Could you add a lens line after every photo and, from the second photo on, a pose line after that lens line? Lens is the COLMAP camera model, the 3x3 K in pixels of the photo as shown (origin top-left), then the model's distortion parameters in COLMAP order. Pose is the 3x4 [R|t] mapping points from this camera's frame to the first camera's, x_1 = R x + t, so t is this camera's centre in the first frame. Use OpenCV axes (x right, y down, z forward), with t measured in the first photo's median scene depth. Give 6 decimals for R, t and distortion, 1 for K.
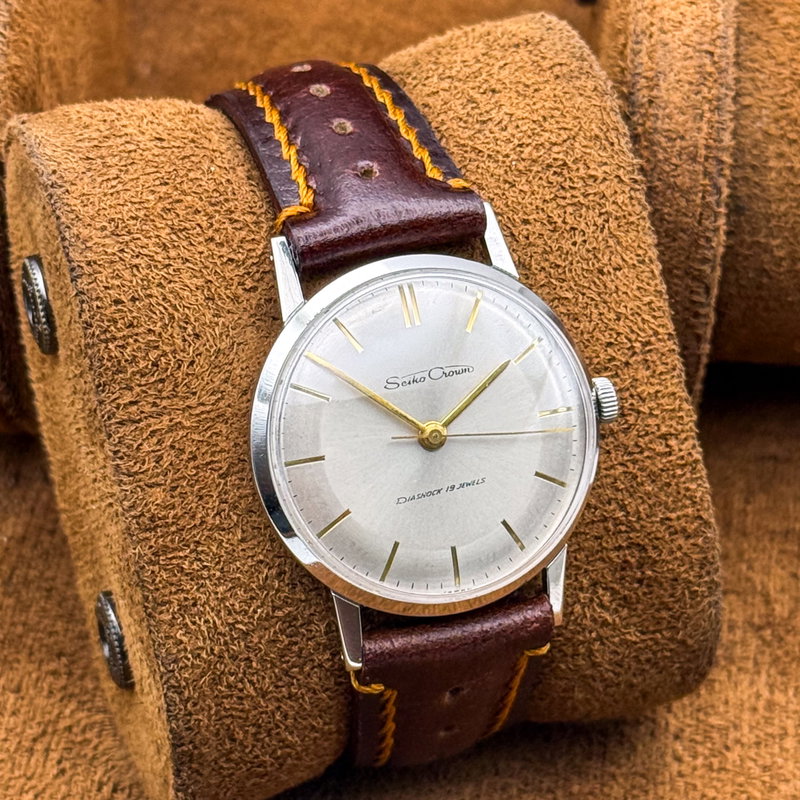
lens RADIAL K [[3014.3, 0, 400.0], [0, 3014.3, 400.0], [0, 0, 1]] dist [0.090835, -7.453985]
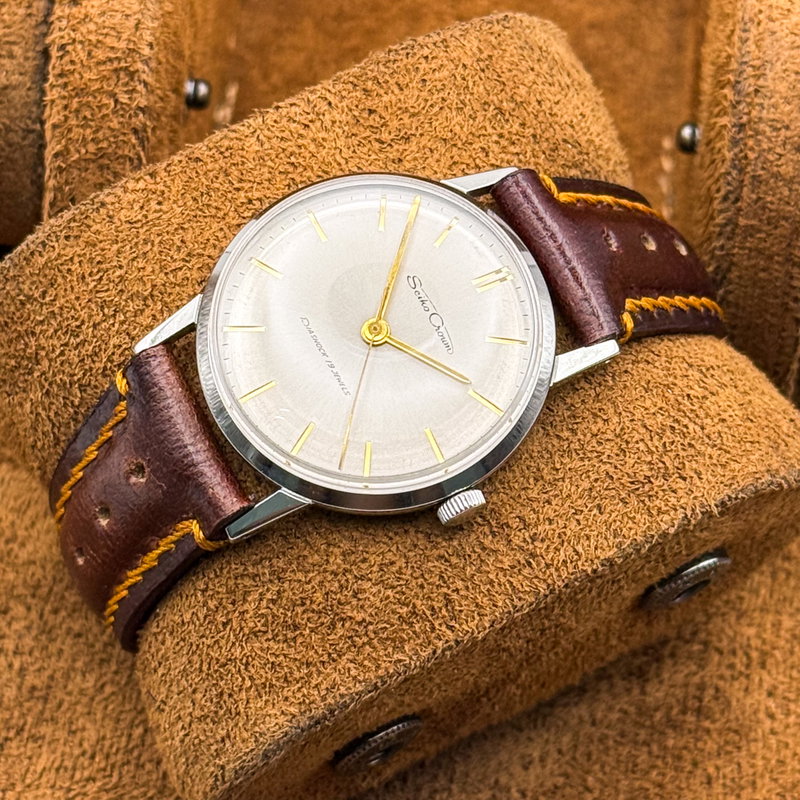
lens RADIAL K [[3014.3, 0, 400.0], [0, 3014.3, 400.0], [0, 0, 1]] dist [0.090835, -7.453985]
pose [[0.269523, 0.791487, -0.548548, 0.560664], [-0.960101, 0.264973, -0.089412, 0.095914], [0.074582, 0.550761, 0.831324, 0.171257]]
